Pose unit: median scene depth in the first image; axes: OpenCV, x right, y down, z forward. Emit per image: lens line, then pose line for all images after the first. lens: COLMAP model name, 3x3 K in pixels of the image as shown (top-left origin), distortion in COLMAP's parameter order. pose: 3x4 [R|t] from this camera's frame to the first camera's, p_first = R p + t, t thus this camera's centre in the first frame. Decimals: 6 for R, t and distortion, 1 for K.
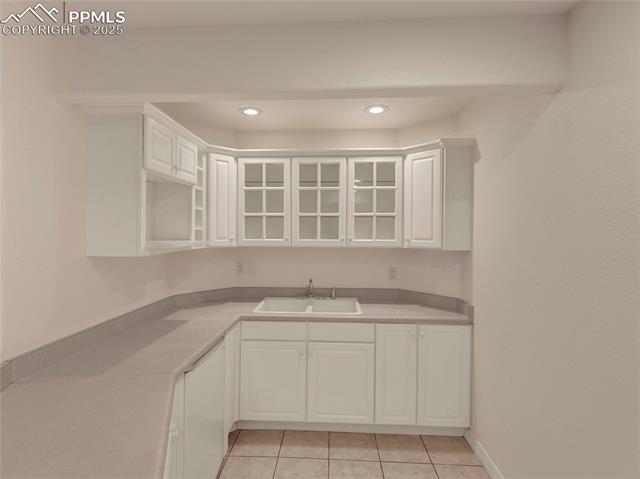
lens RADIAL K [[314.0, 0, 329.6], [0, 314.0, 228.8], [0, 0, 1]] dist [-0.014619, -0.000115]
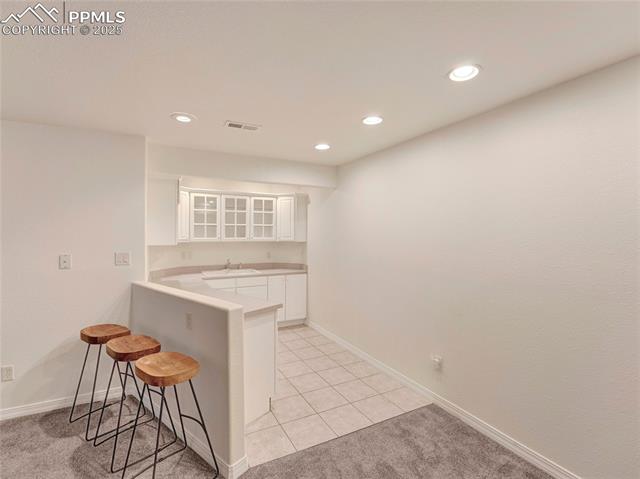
lens RADIAL K [[309.4, 0, 317.6], [0, 309.4, 235.4], [0, 0, 1]] dist [-0.016745, 0.001809]
pose [[0.858954, -0.006004, 0.512017, -0.580527], [-0.001712, 0.999892, 0.014596, -0.009676], [-0.512049, -0.013414, 0.858851, -0.903339]]
